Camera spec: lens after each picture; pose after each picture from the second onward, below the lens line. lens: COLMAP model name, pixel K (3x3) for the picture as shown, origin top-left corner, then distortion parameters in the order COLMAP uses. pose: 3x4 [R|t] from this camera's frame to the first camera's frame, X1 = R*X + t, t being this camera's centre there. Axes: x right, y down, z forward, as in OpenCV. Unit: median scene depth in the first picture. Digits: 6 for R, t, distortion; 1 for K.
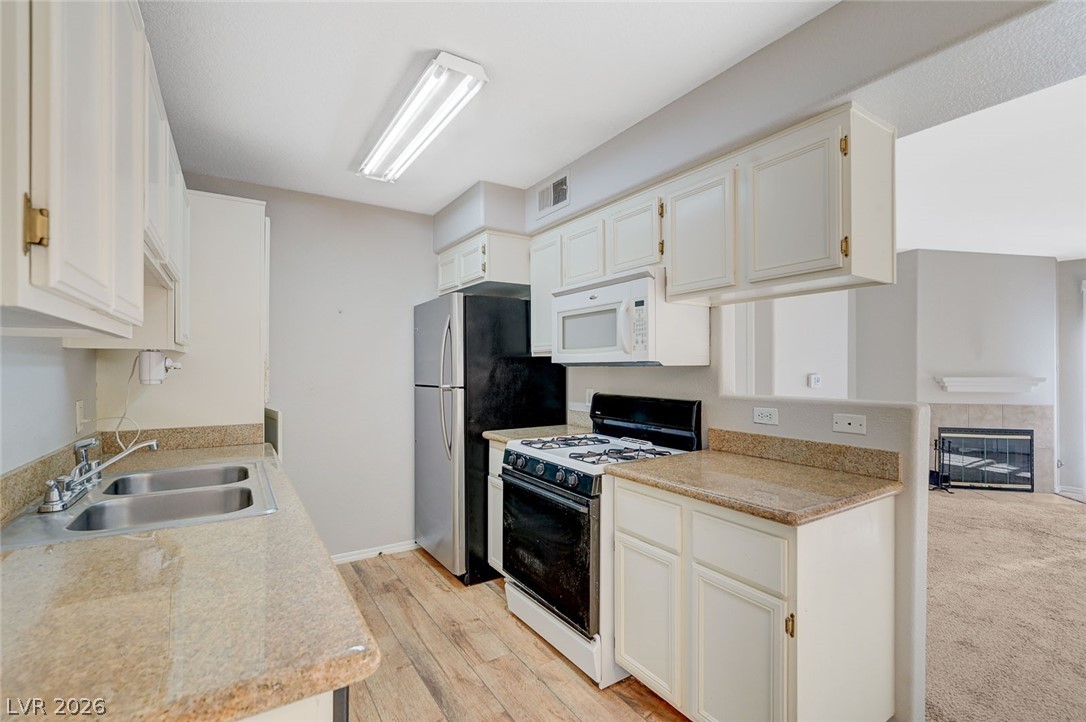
lens RADIAL K [[484.2, 0, 549.7], [0, 484.2, 366.6], [0, 0, 1]] dist [-0.000747, 0.000382]
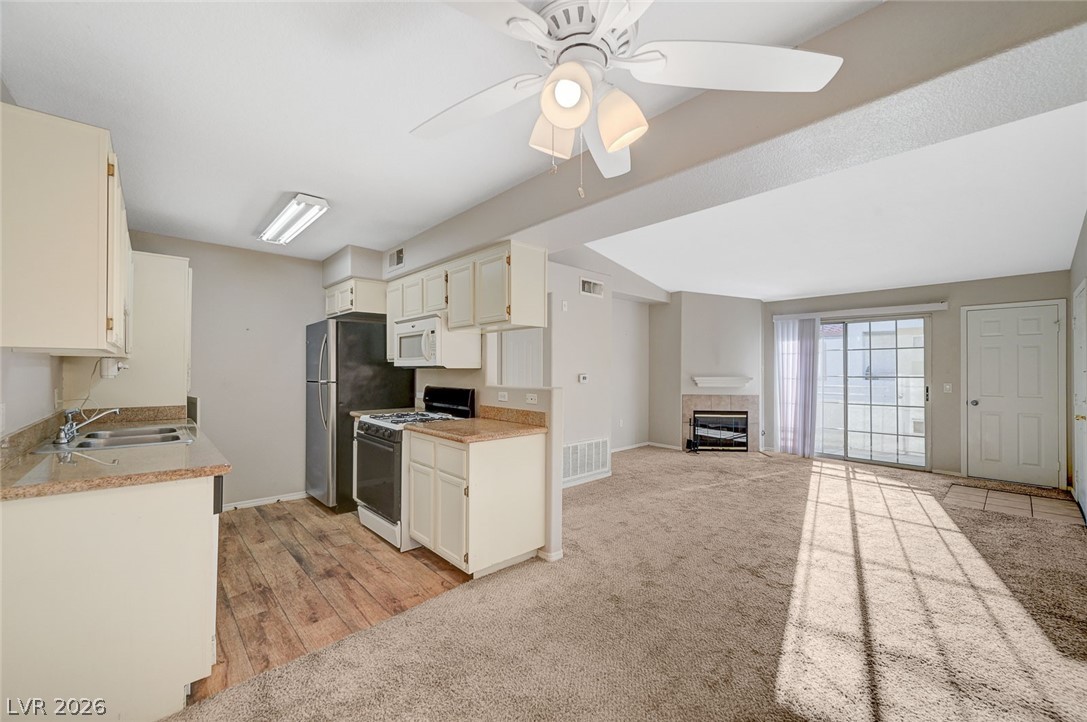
lens RADIAL K [[430.0, 0, 547.8], [0, 430.0, 367.3], [0, 0, 1]] dist [-0.001073, 0.000232]
pose [[0.986199, 0.004821, 0.165493, 0.252834], [-0.004099, 0.999981, -0.004701, 0.000442], [-0.165513, 0.003958, 0.986200, -0.431041]]
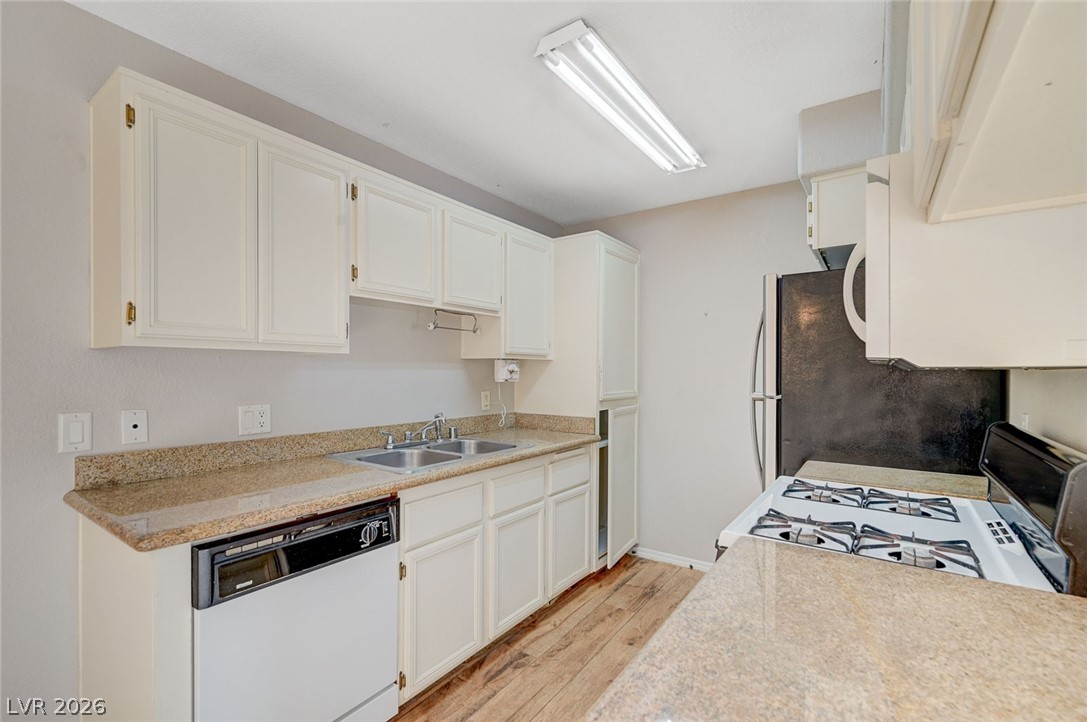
lens RADIAL K [[479.7, 0, 548.1], [0, 479.7, 374.0], [0, 0, 1]] dist [-0.002646, -0.000146]
pose [[0.374135, 0.006423, -0.927352, 0.388688], [-0.000875, 0.999978, 0.006573, 0.001514], [0.927374, -0.001648, 0.374133, 0.387389]]
